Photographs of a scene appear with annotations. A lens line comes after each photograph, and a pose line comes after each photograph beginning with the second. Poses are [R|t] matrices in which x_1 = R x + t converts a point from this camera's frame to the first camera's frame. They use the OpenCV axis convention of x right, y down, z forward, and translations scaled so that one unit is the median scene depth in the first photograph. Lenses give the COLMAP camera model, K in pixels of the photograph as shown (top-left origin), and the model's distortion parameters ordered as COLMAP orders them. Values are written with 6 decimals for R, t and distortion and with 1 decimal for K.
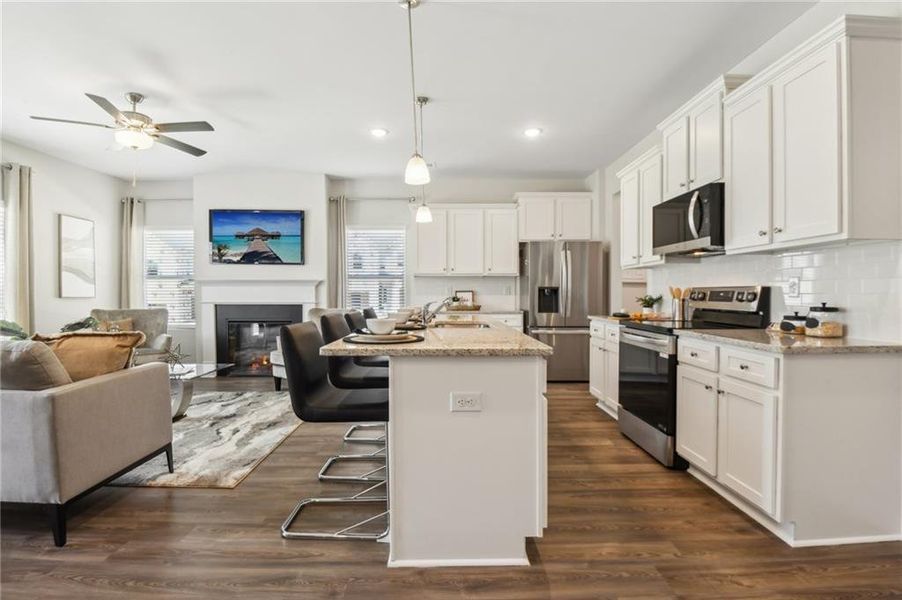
lens RADIAL K [[420.8, 0, 447.2], [0, 420.8, 304.7], [0, 0, 1]] dist [-0.020906, -0.012480]
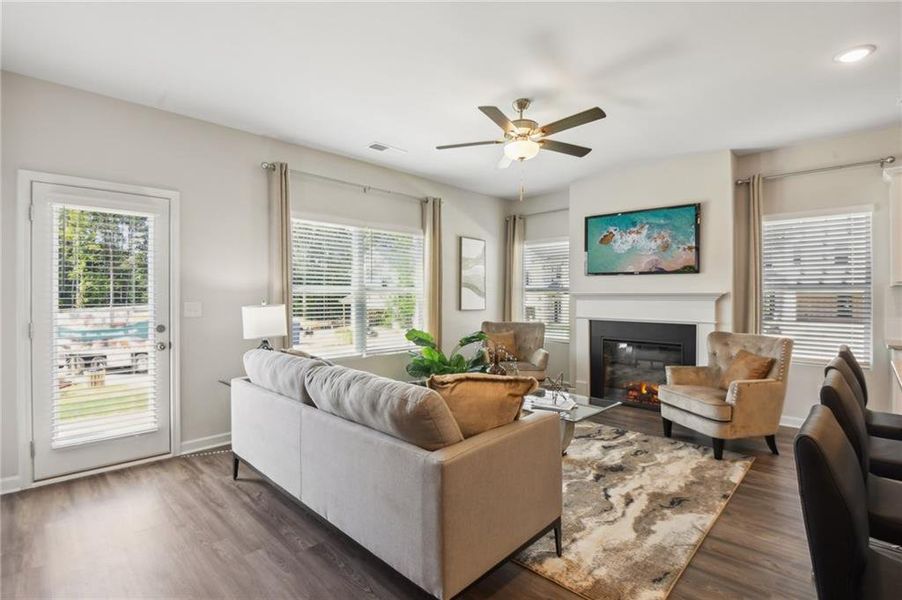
lens RADIAL K [[426.1, 0, 452.7], [0, 426.1, 299.0], [0, 0, 1]] dist [-0.003398, -0.028407]
pose [[0.709353, 0.004455, -0.704839, -0.184346], [-0.019234, 0.999730, -0.013039, -0.046631], [0.704591, 0.022806, 0.709247, 0.207884]]
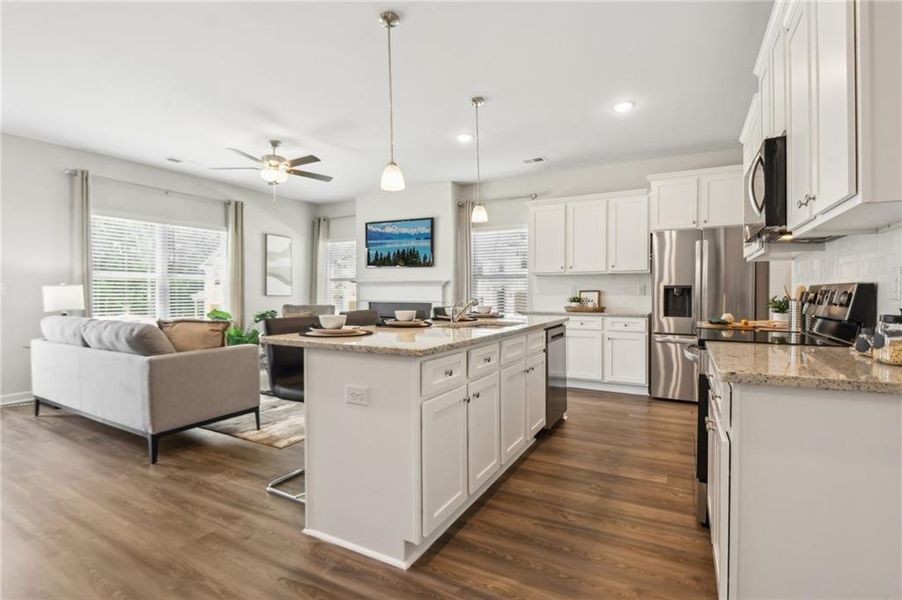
lens RADIAL K [[426.1, 0, 452.7], [0, 426.1, 299.0], [0, 0, 1]] dist [-0.003398, -0.028407]
pose [[0.877580, 0.008214, -0.479361, 0.382035], [-0.014624, 0.999847, -0.009640, -0.001923], [0.479208, 0.015470, 0.877565, 0.083755]]
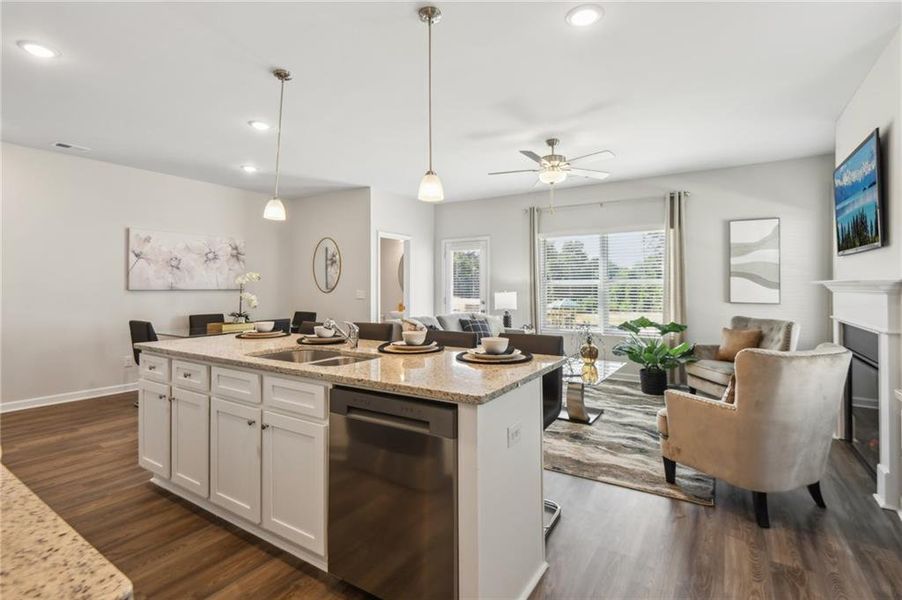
lens RADIAL K [[428.0, 0, 447.5], [0, 428.0, 287.3], [0, 0, 1]] dist [-0.001329, -0.014661]
pose [[-0.539849, 0.003624, -0.841754, 0.473380], [-0.021097, 0.999618, 0.017834, -0.084180], [0.841498, 0.027386, -0.539566, 1.377469]]
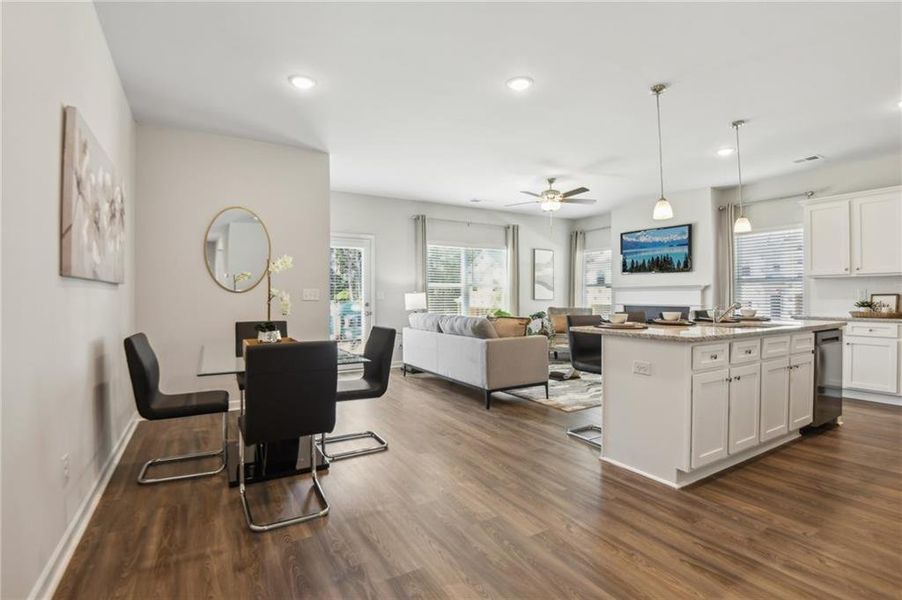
lens RADIAL K [[426.1, 0, 452.7], [0, 426.1, 299.0], [0, 0, 1]] dist [-0.003398, -0.028407]
pose [[0.500318, 0.003693, -0.865834, 0.527872], [-0.021593, 0.999733, -0.008214, 0.002036], [0.865572, 0.022806, 0.500264, -0.200731]]
